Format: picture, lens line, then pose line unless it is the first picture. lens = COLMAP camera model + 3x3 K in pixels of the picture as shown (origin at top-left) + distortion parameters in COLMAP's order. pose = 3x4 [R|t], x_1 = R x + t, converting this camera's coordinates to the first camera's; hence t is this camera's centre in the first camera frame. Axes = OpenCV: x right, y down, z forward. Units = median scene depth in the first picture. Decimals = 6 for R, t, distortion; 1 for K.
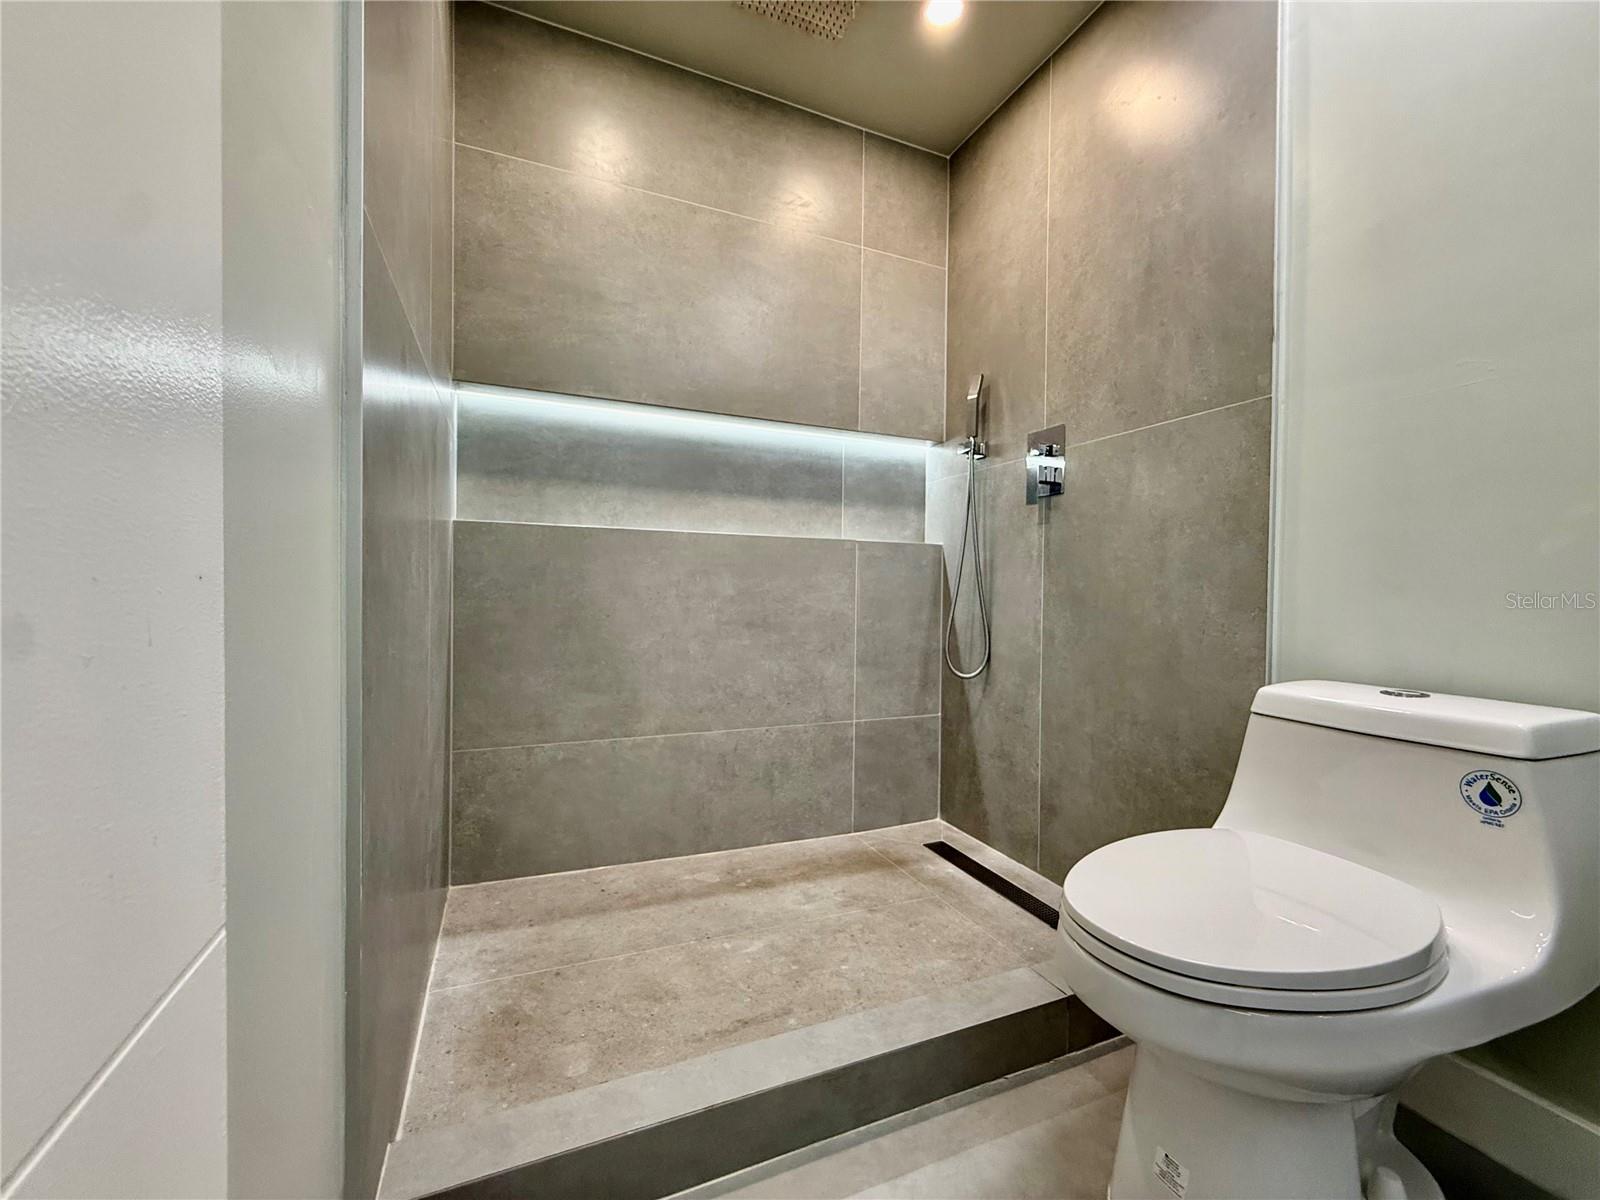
lens RADIAL K [[639.1, 0, 792.4], [0, 639.1, 599.1], [0, 0, 1]] dist [0.000392, -0.000250]
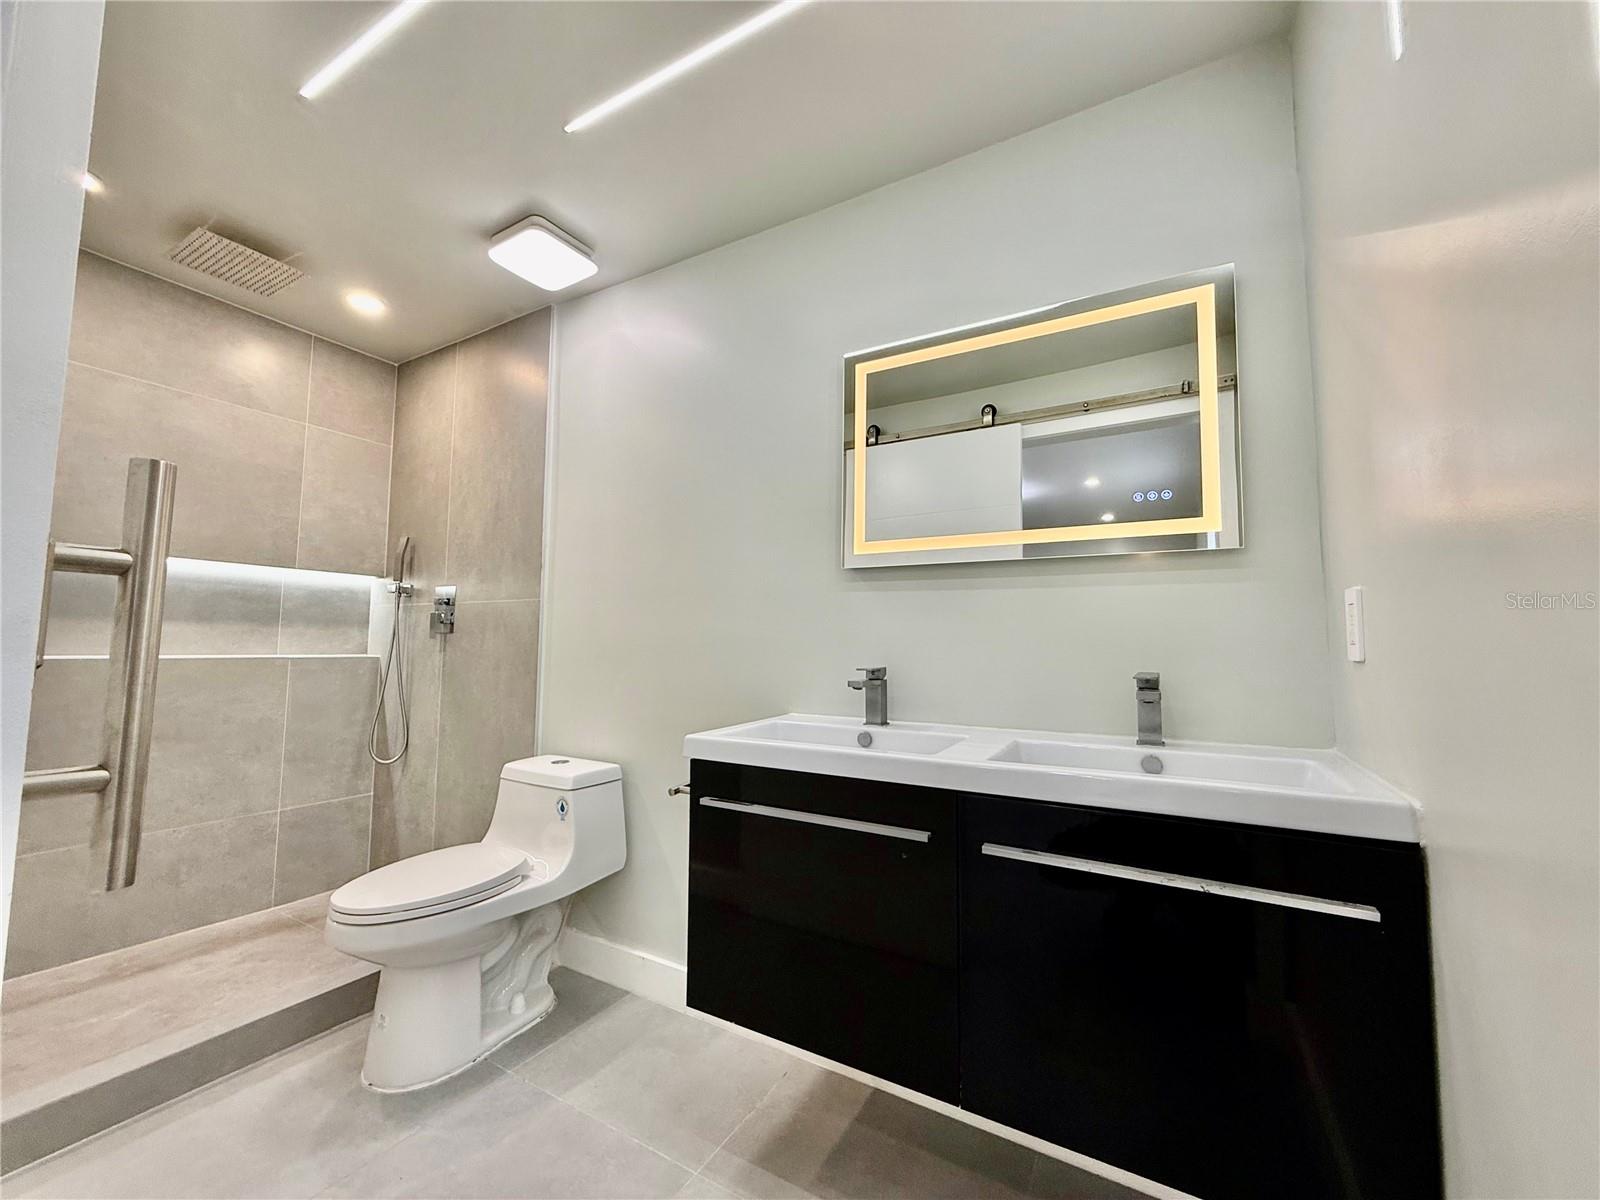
lens RADIAL K [[639.1, 0, 792.4], [0, 639.1, 599.1], [0, 0, 1]] dist [0.000392, -0.000250]
pose [[0.802185, 0.040088, 0.595729, 0.146787], [0.007165, 0.997025, -0.076740, -0.108350], [-0.597033, 0.065828, 0.799511, -0.579184]]
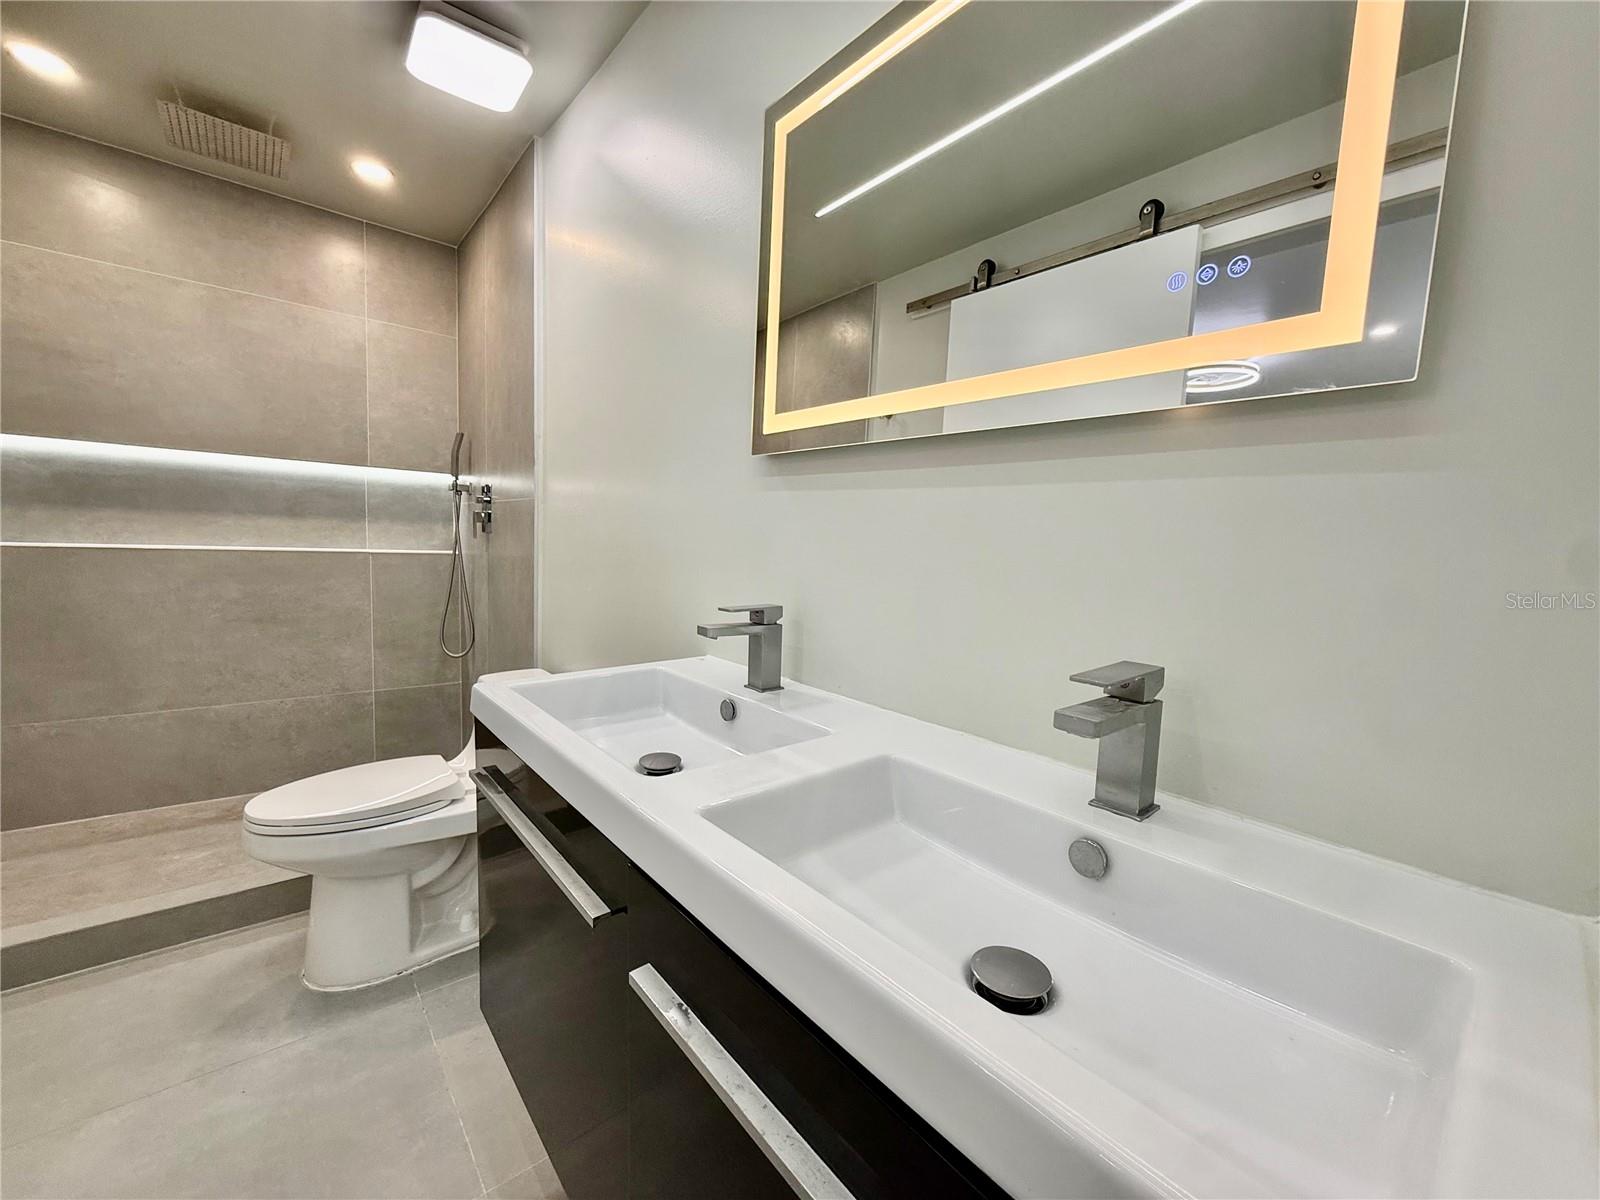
lens RADIAL K [[640.4, 0, 800.0], [0, 640.4, 600.0], [0, 0, 1]] dist [-0.000227, -0.000027]
pose [[0.955483, 0.000018, 0.295046, 0.576535], [-0.026019, 0.996109, 0.084199, -0.134013], [-0.293897, -0.088128, 0.951766, -0.516522]]
